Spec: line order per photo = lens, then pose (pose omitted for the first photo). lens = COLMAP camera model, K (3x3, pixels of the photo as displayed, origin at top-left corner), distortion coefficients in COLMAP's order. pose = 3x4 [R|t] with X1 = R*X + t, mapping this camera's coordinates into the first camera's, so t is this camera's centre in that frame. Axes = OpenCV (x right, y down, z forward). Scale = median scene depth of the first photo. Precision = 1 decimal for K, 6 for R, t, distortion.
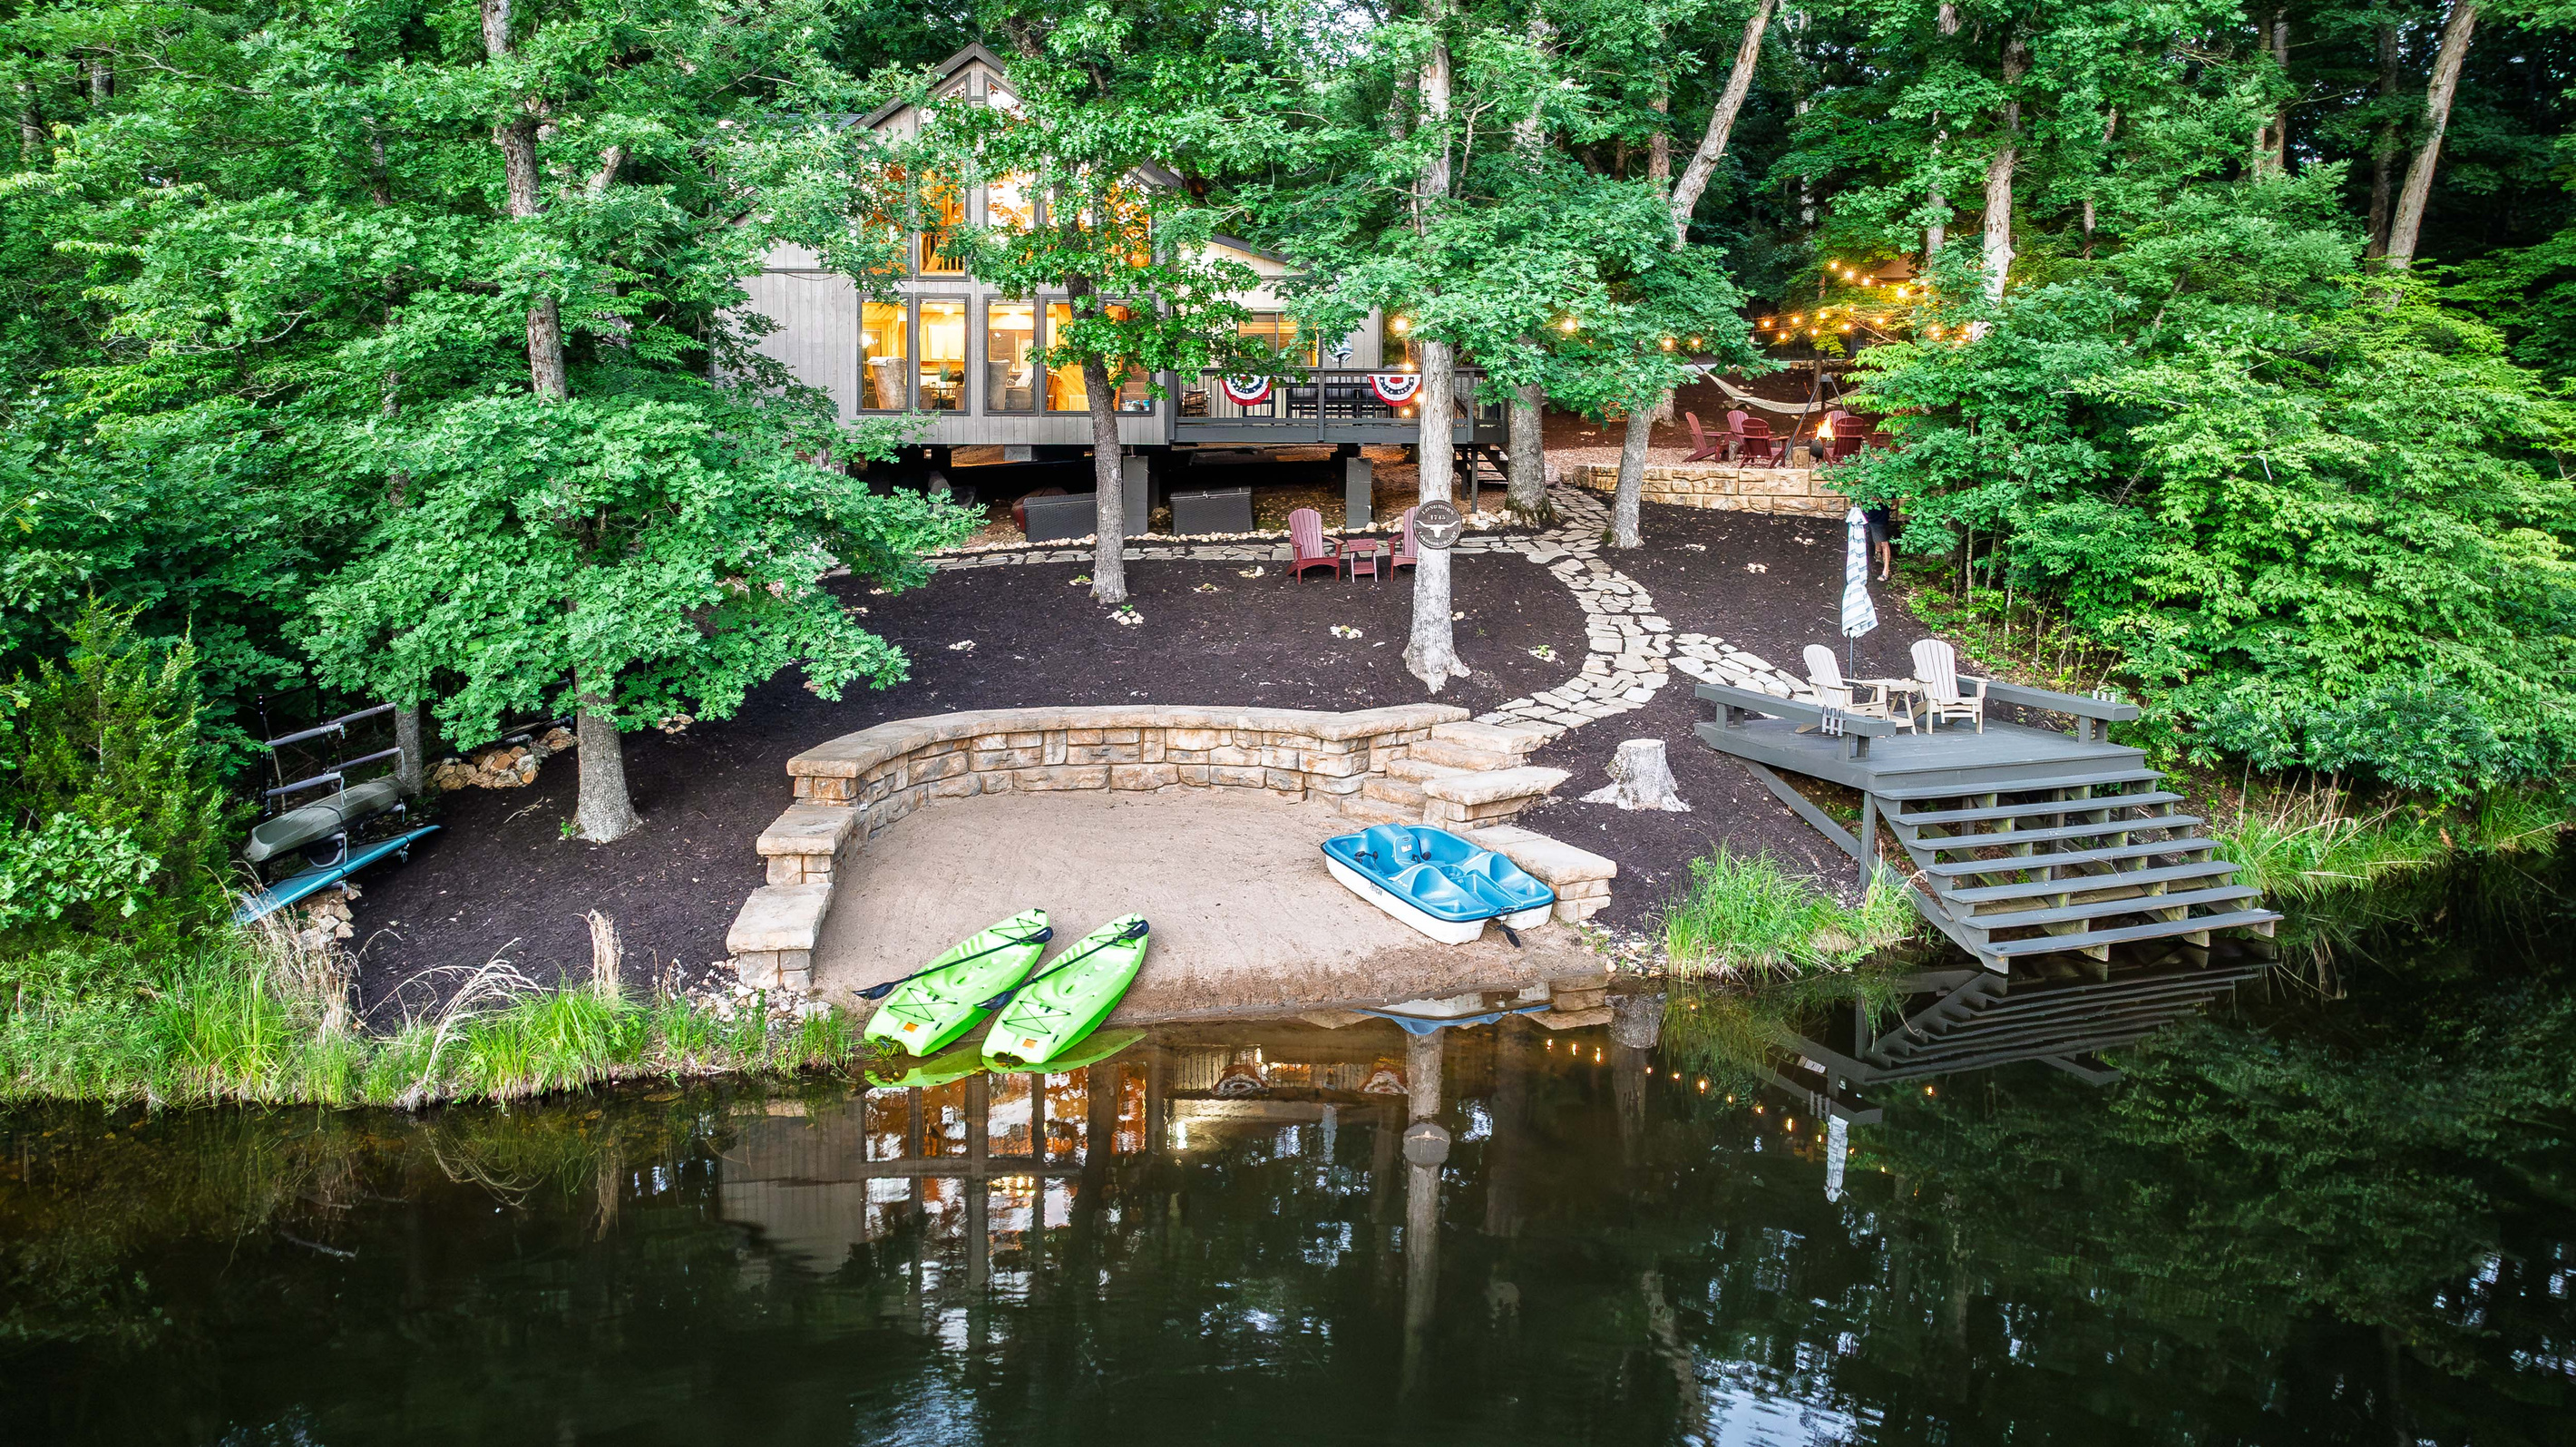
lens RADIAL K [[1812.3, 0, 1262.7], [0, 1812.3, 631.2], [0, 0, 1]] dist [-0.001207, -0.001858]
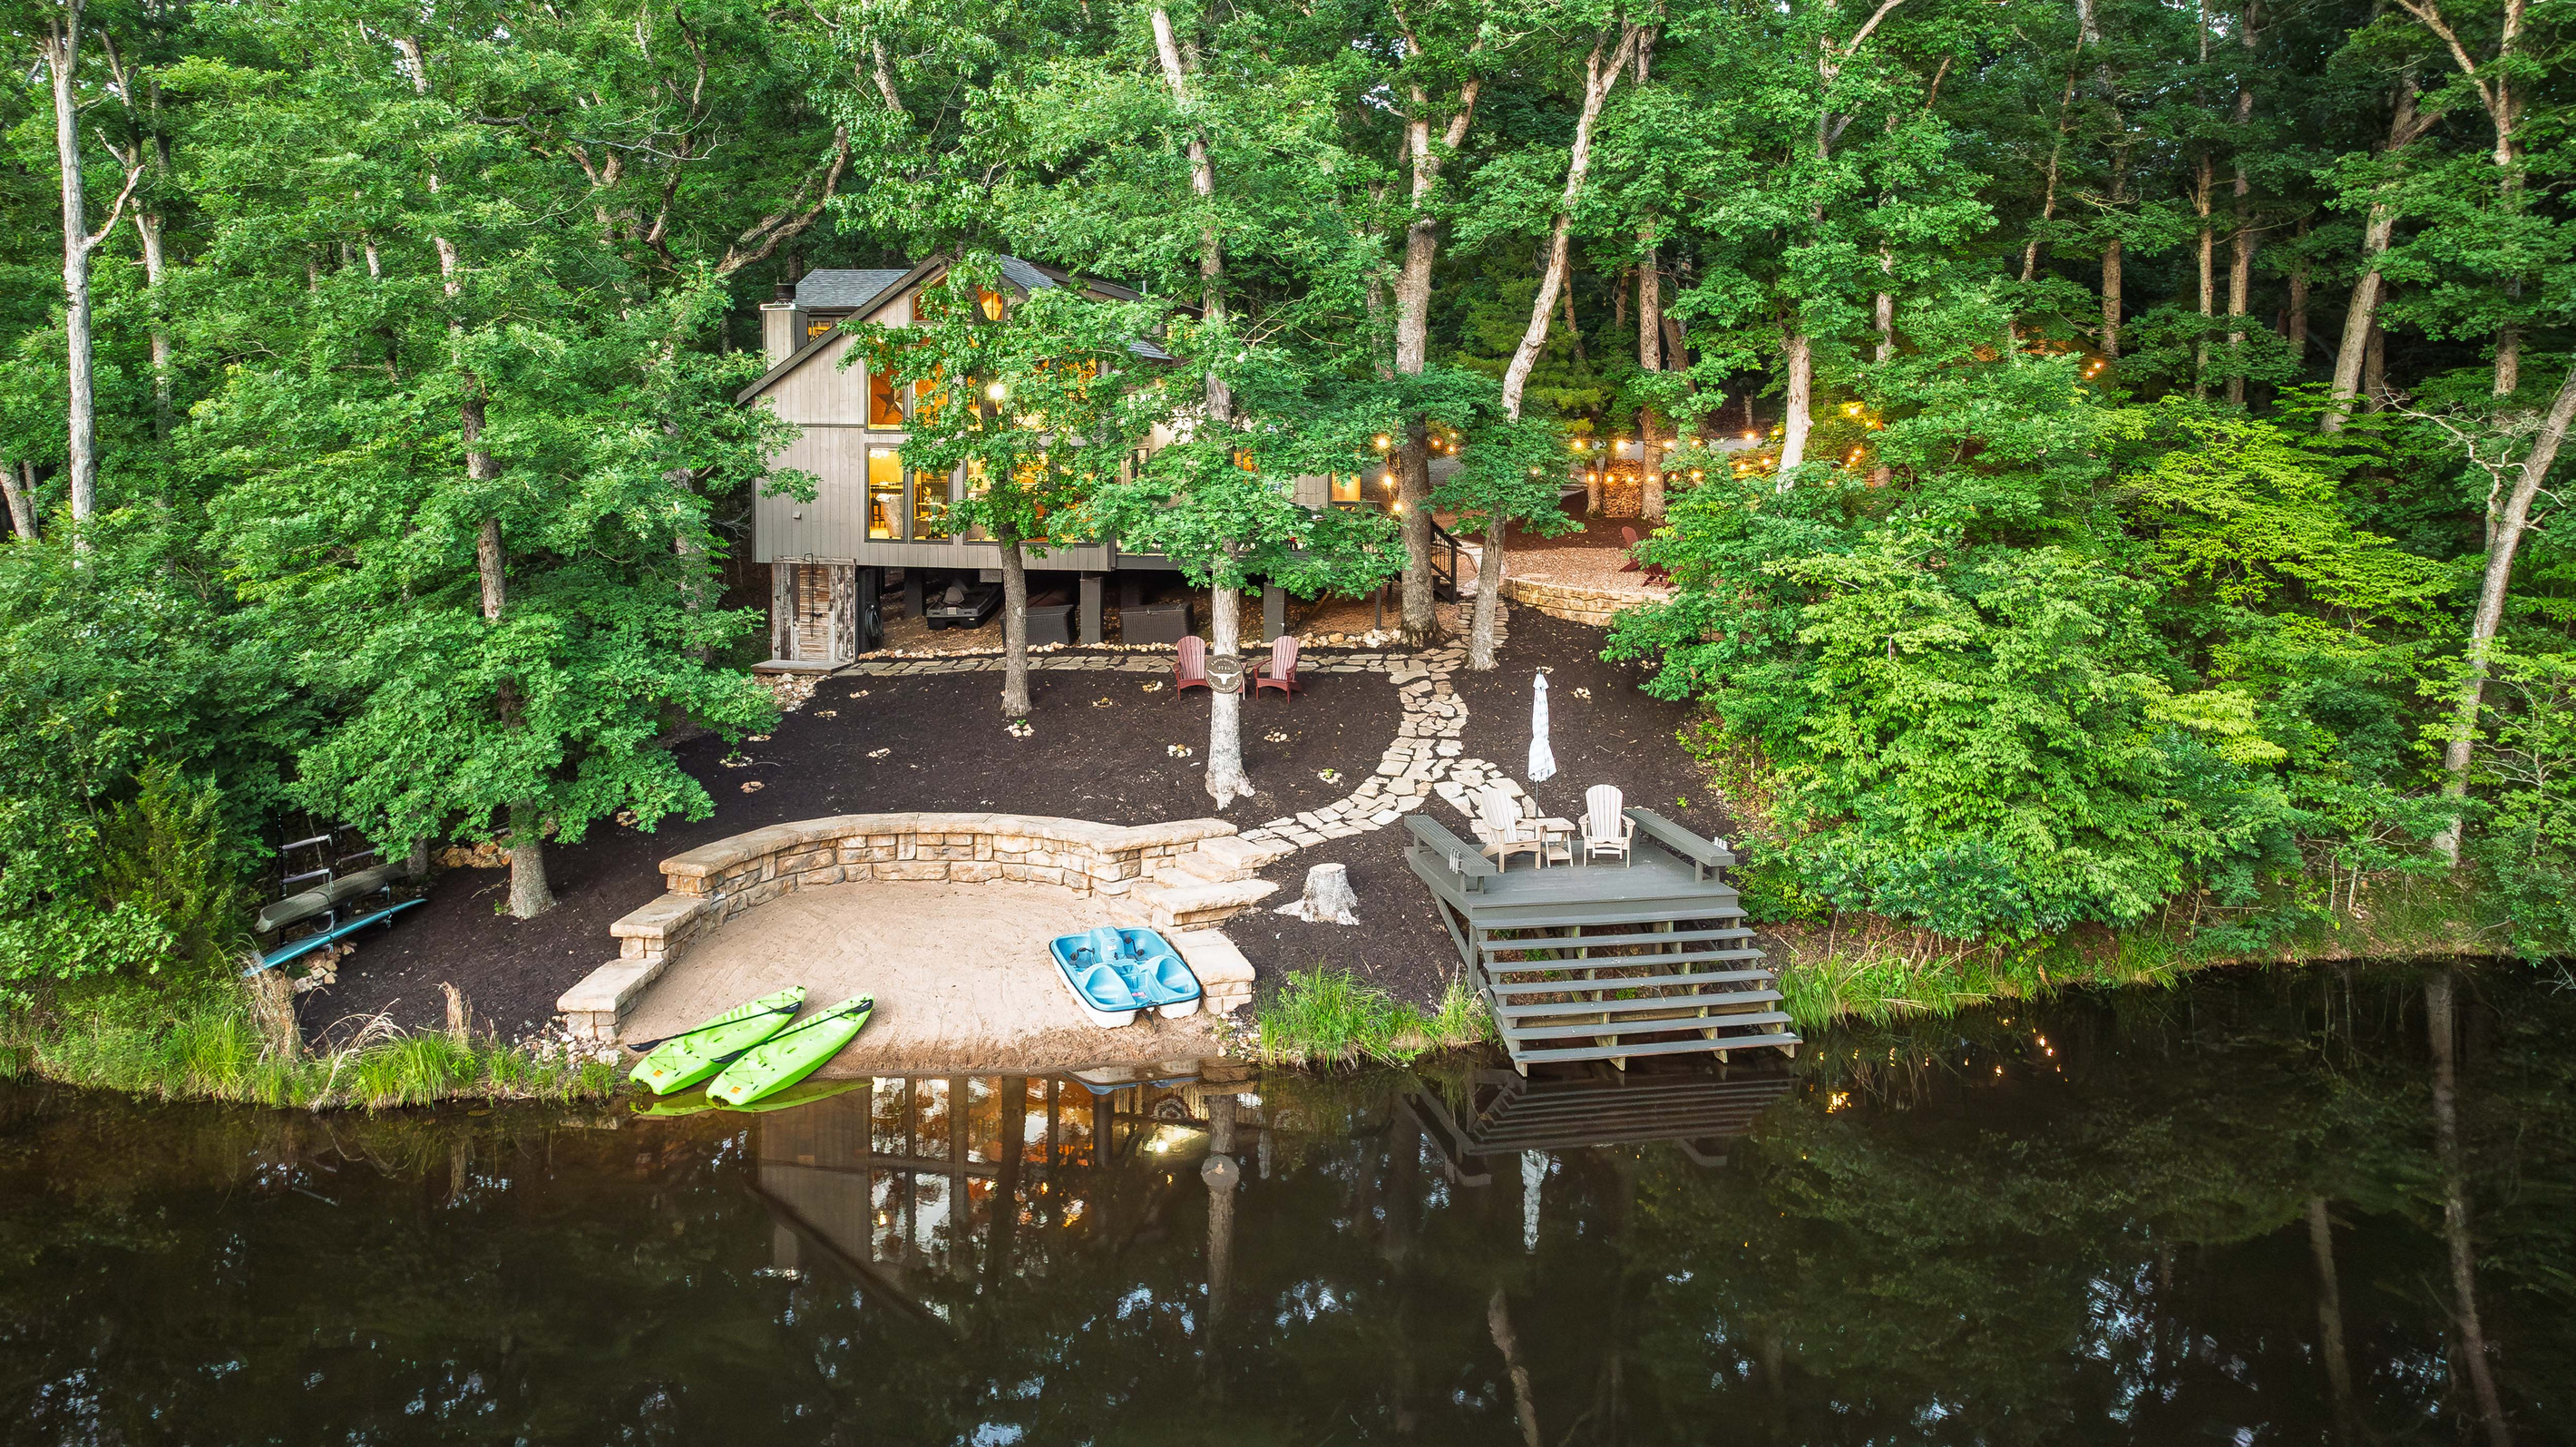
lens RADIAL K [[1812.3, 0, 1258.1], [0, 1812.3, 623.3], [0, 0, 1]] dist [-0.001207, -0.001858]
pose [[0.985246, 0.018414, -0.170148, 0.428971], [-0.018596, 0.999827, 0.000523, -0.122790], [0.170128, 0.002649, 0.985418, -0.275364]]
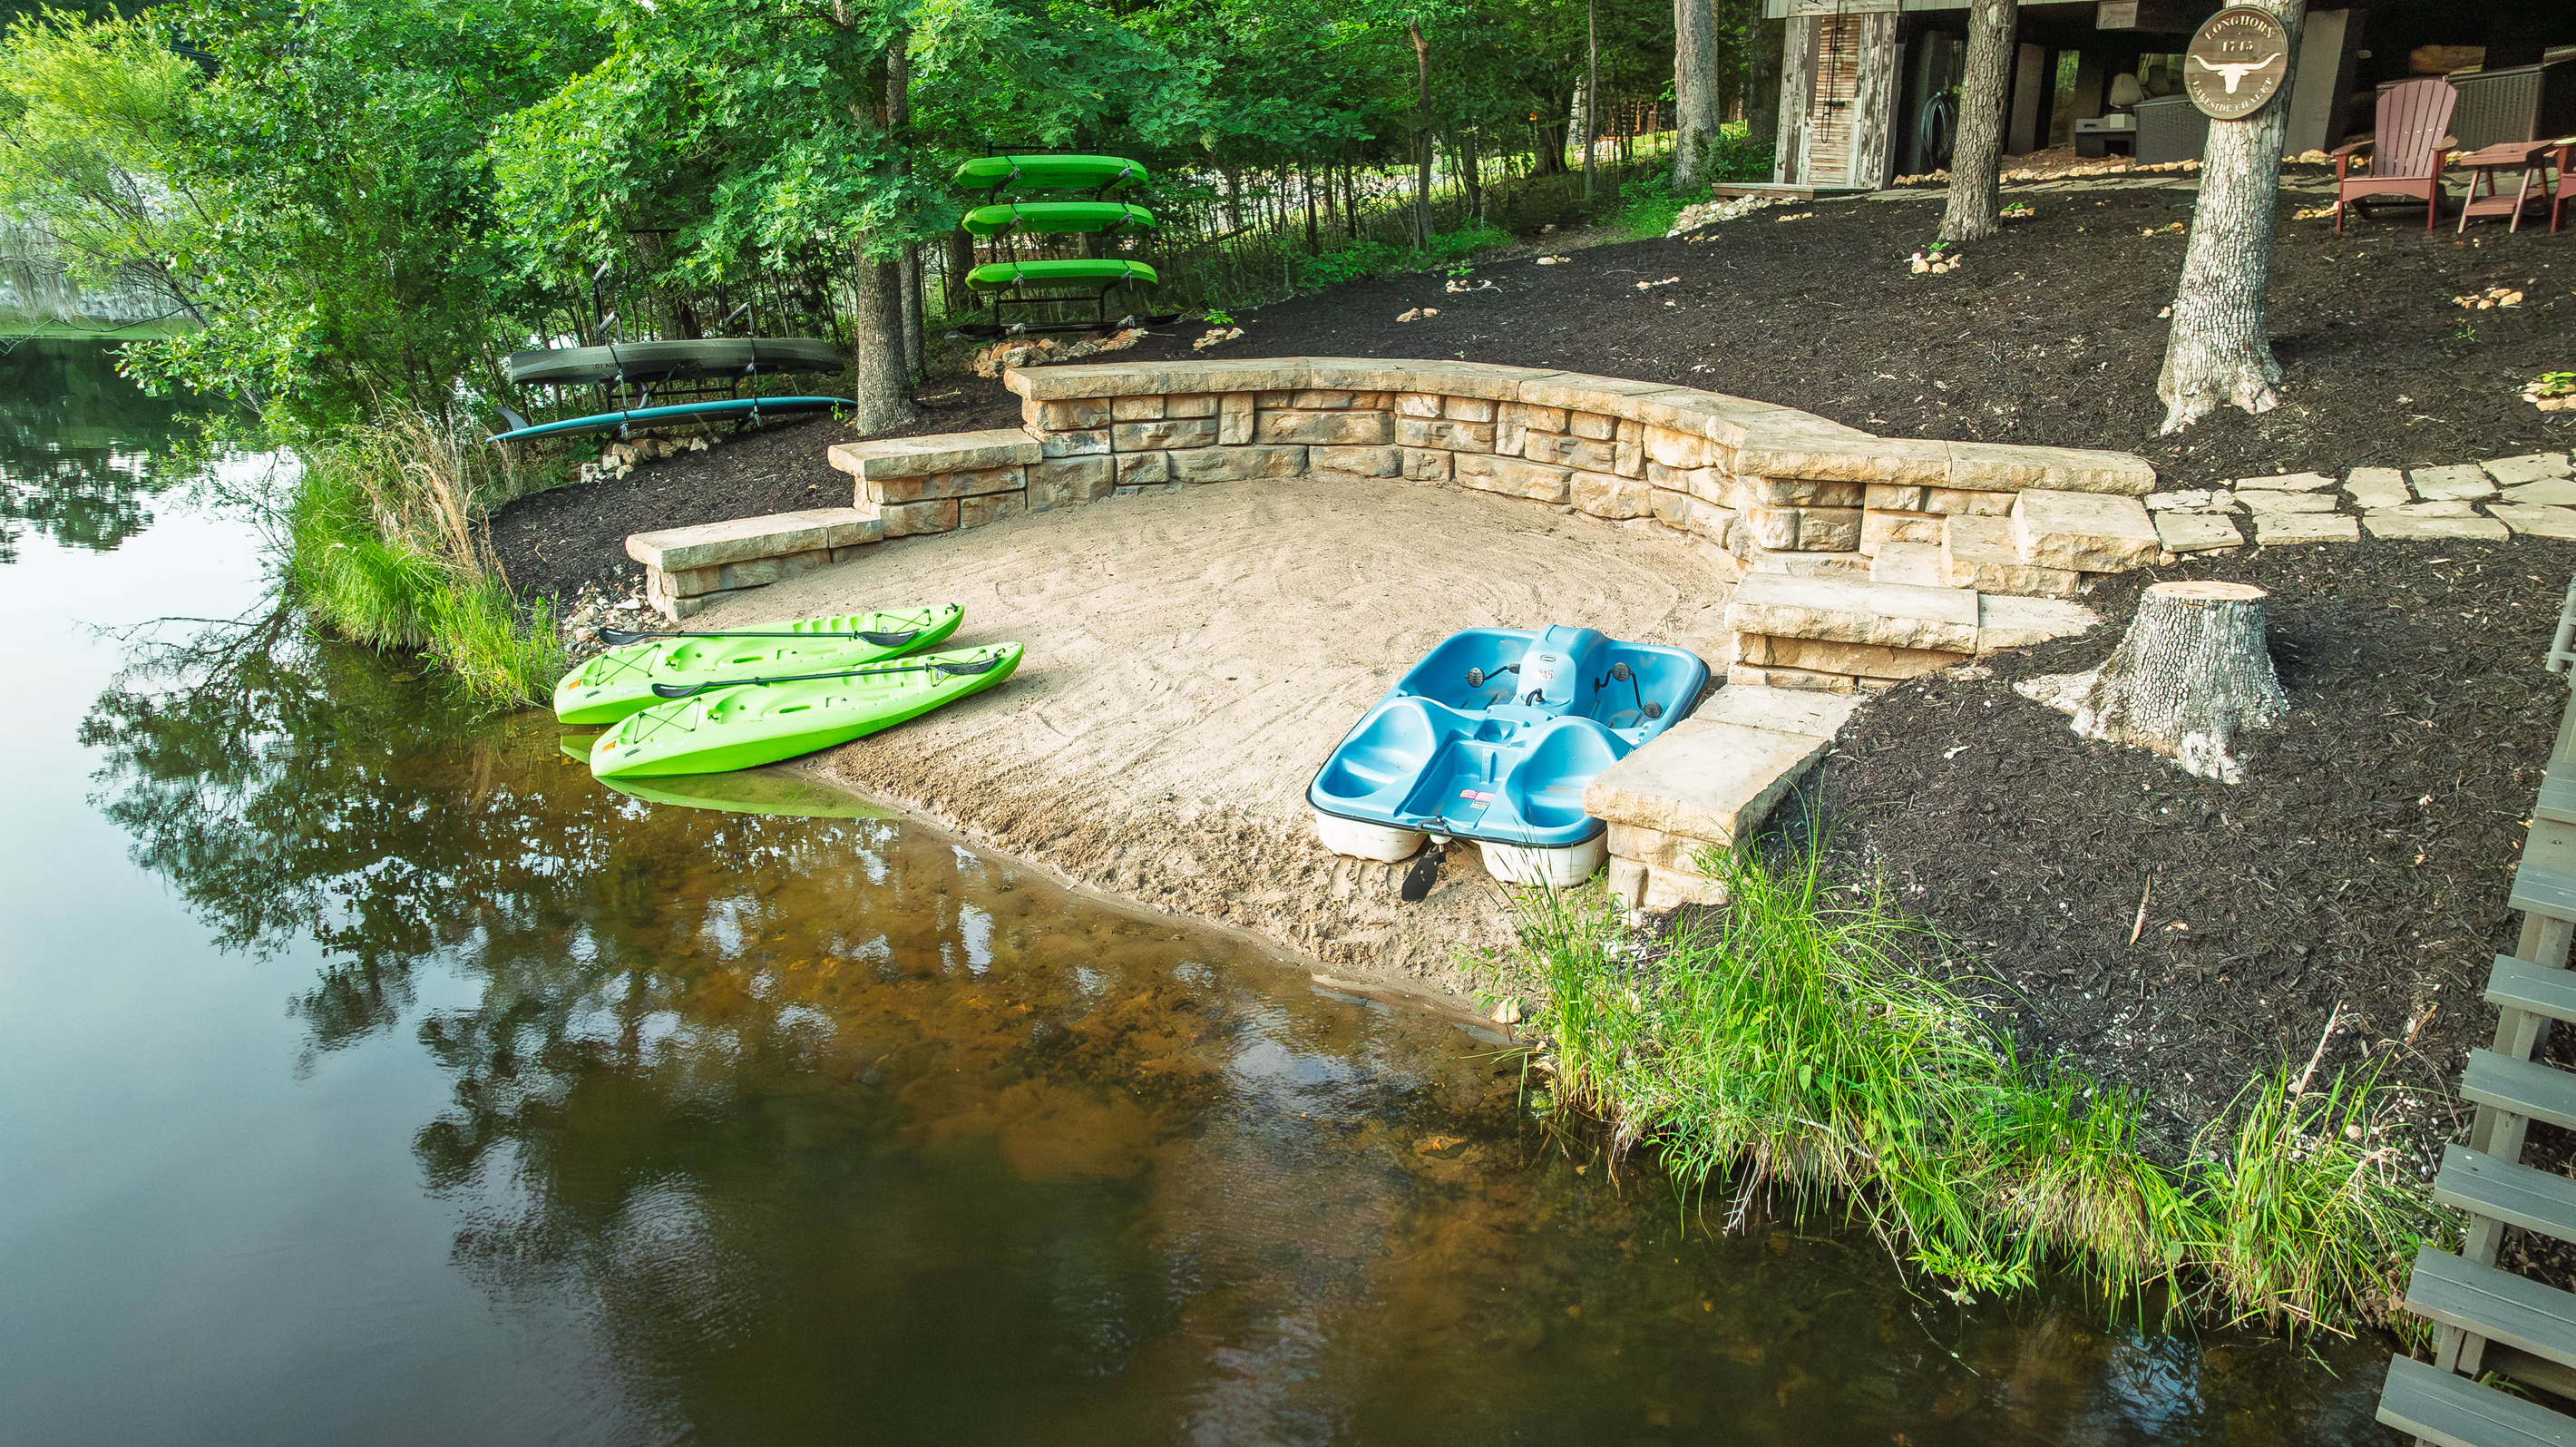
lens RADIAL K [[1812.3, 0, 1287.7], [0, 1812.3, 725.3], [0, 0, 1]] dist [-0.001207, -0.001858]
pose [[0.527390, 0.265099, -0.807206, 0.497812], [-0.090798, 0.962221, 0.256685, 0.007822], [0.844757, -0.062080, 0.531536, 0.714595]]
